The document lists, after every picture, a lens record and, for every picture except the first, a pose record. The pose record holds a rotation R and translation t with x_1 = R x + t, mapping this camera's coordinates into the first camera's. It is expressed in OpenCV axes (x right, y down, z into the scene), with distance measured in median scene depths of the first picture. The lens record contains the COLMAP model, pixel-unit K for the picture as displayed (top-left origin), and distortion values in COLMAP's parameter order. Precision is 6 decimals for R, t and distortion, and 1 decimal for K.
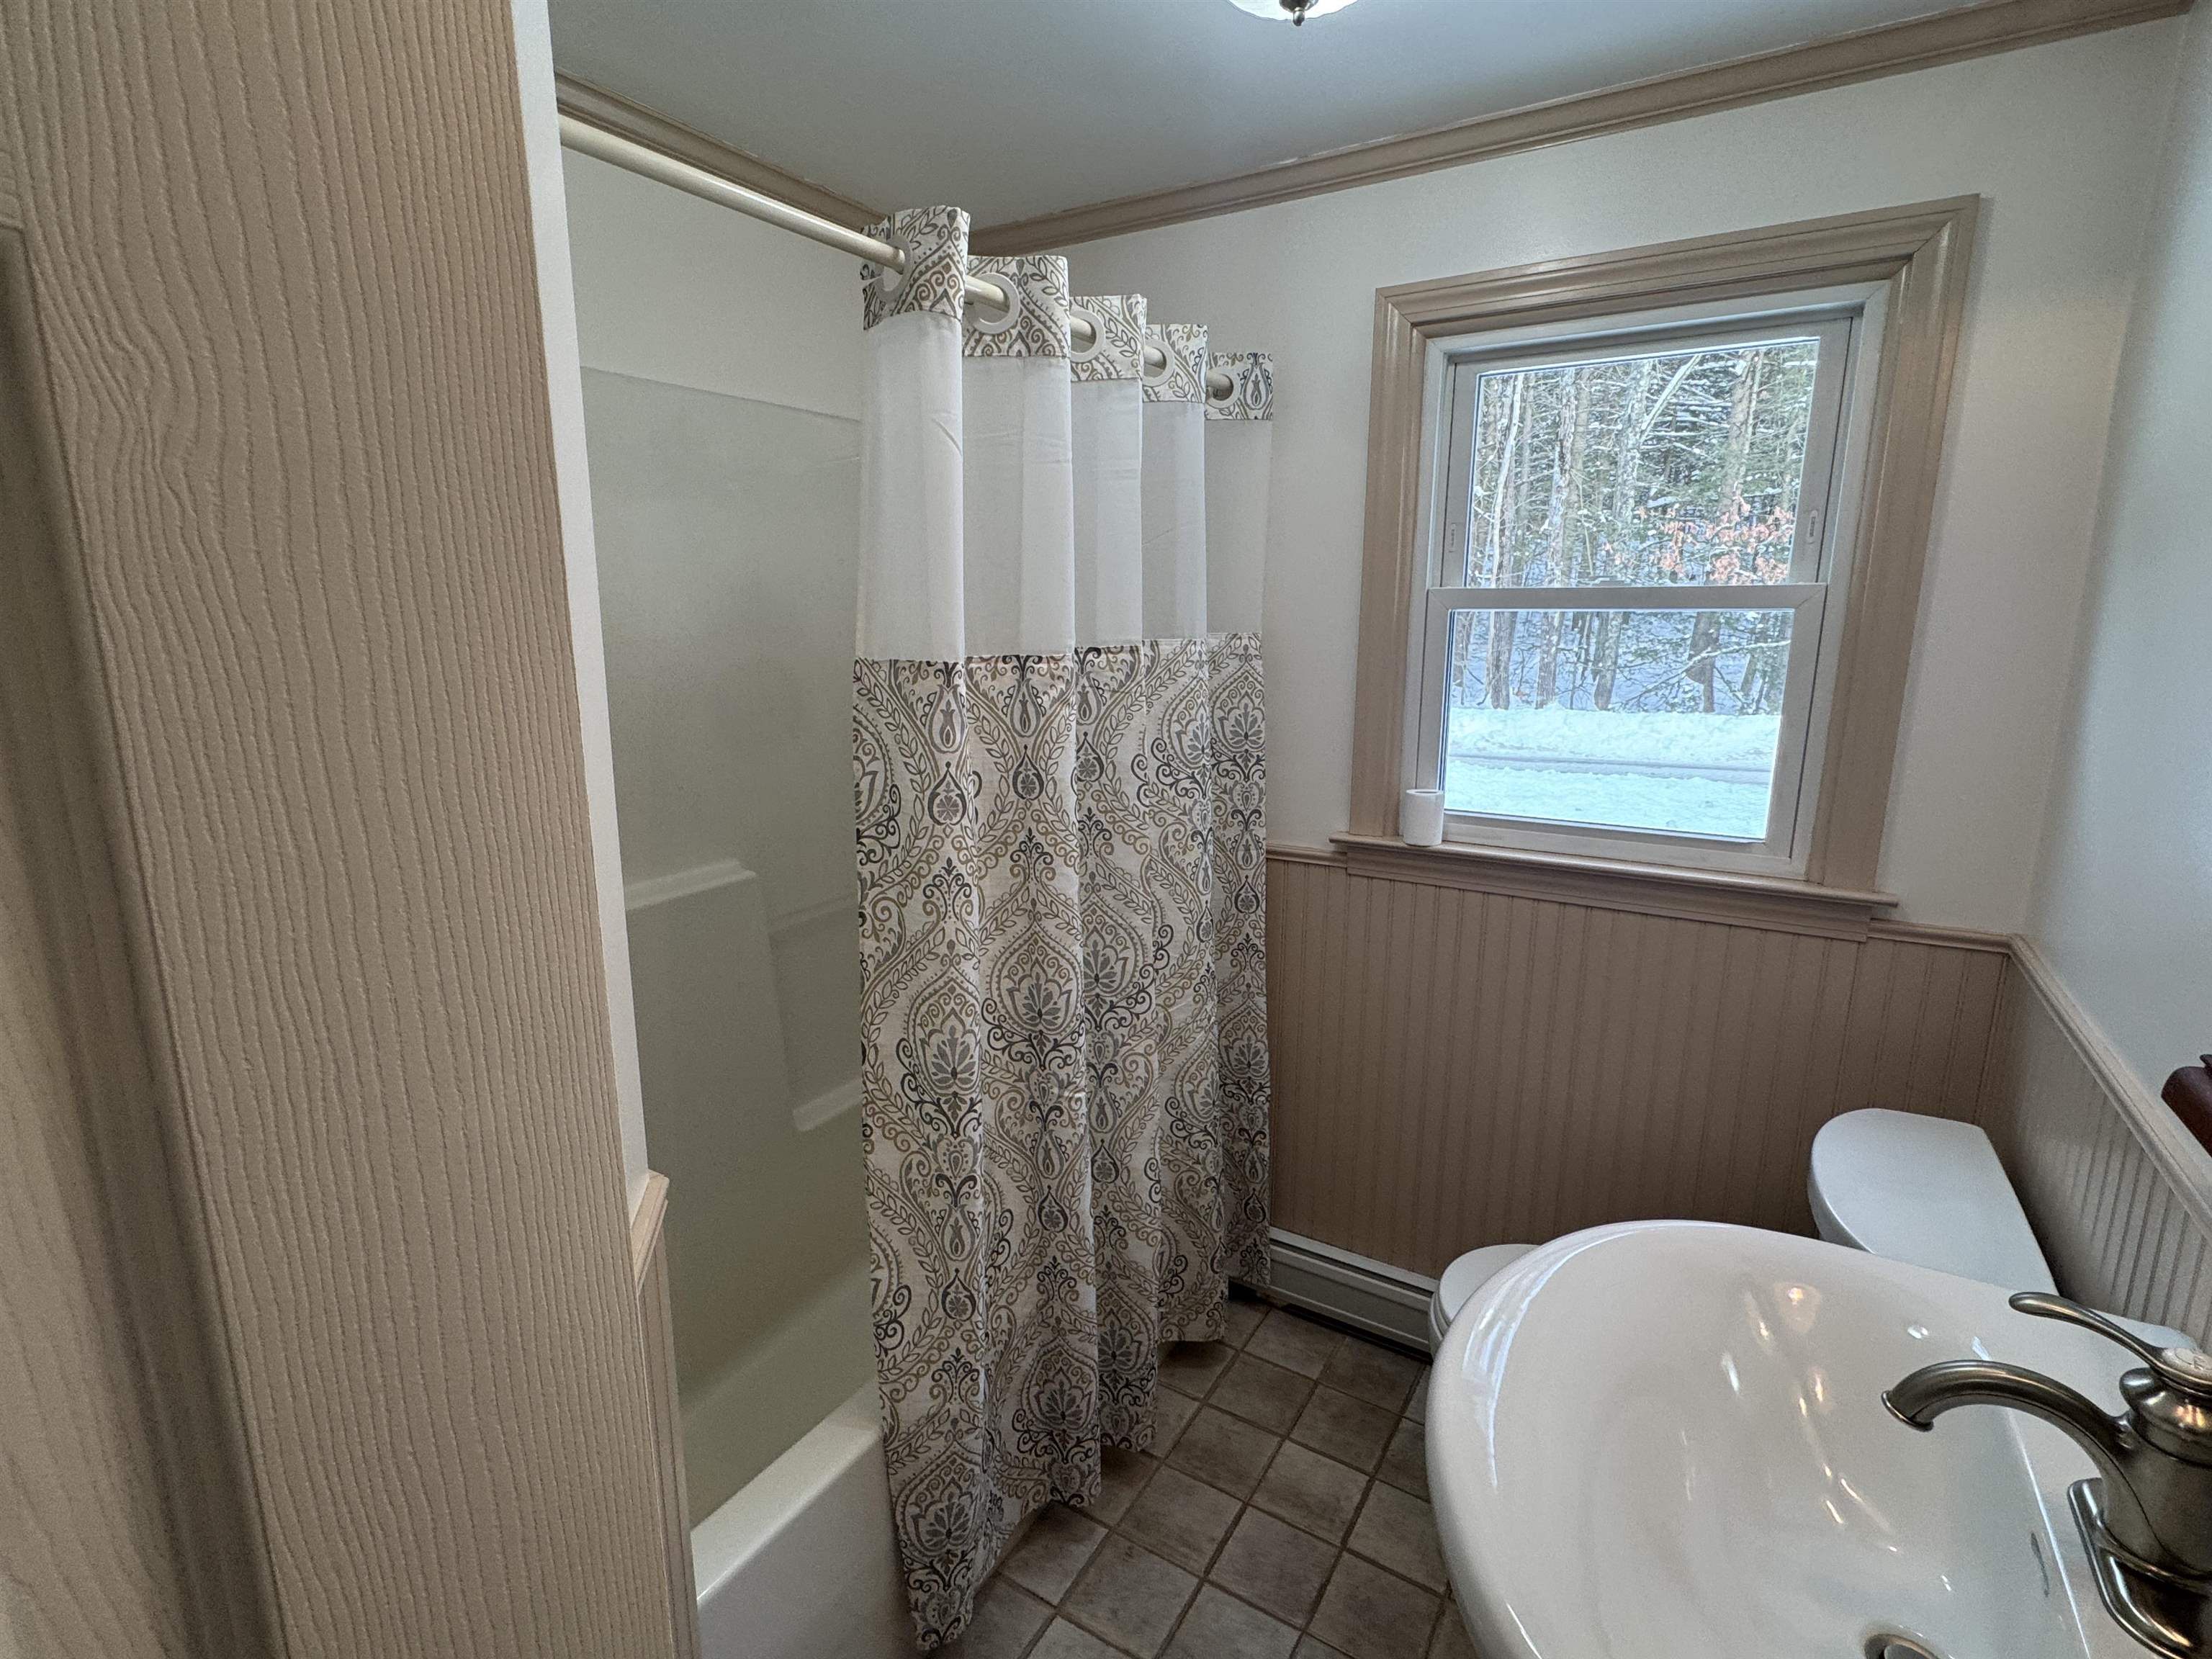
lens RADIAL K [[1046.7, 0, 1095.6], [0, 1046.7, 815.2], [0, 0, 1]] dist [-0.003265, -0.000151]
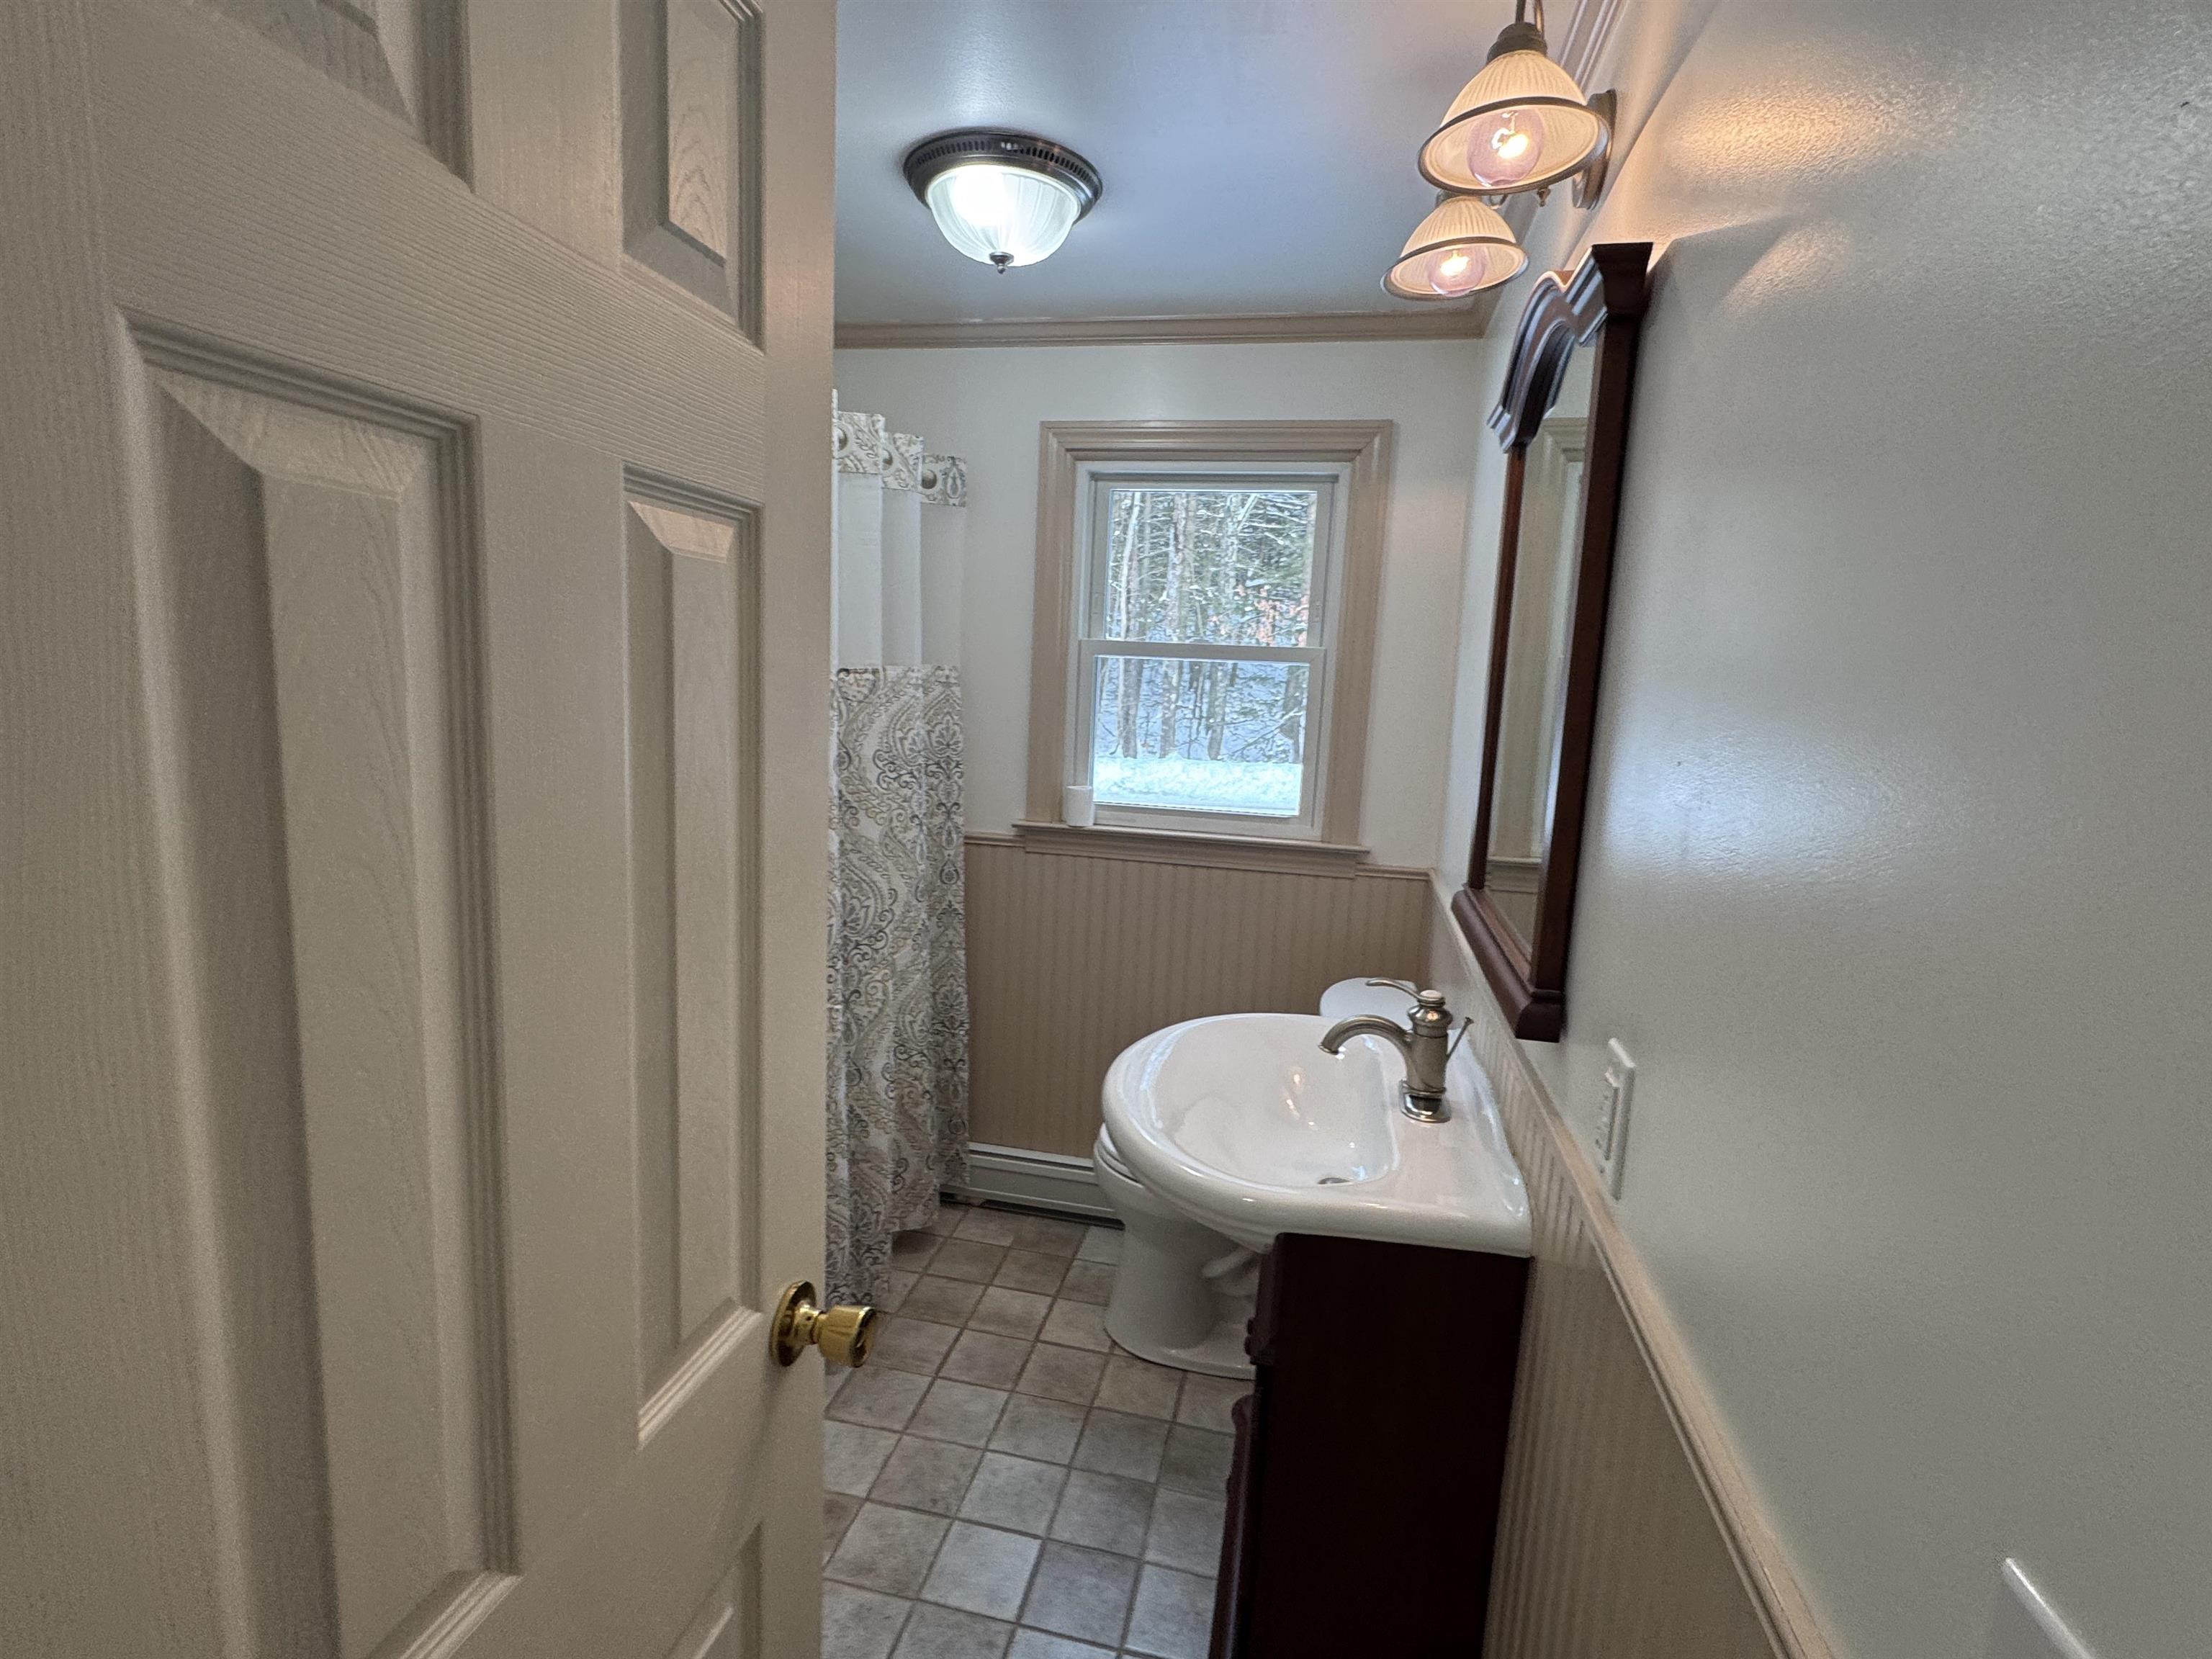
lens RADIAL K [[1046.7, 0, 1106.7], [0, 1046.7, 813.4], [0, 0, 1]] dist [-0.003265, -0.000151]
pose [[0.940921, -0.004670, 0.338595, -0.114390], [0.021511, 0.998710, -0.046002, 0.075429], [-0.337943, 0.050567, 0.939807, -0.288469]]
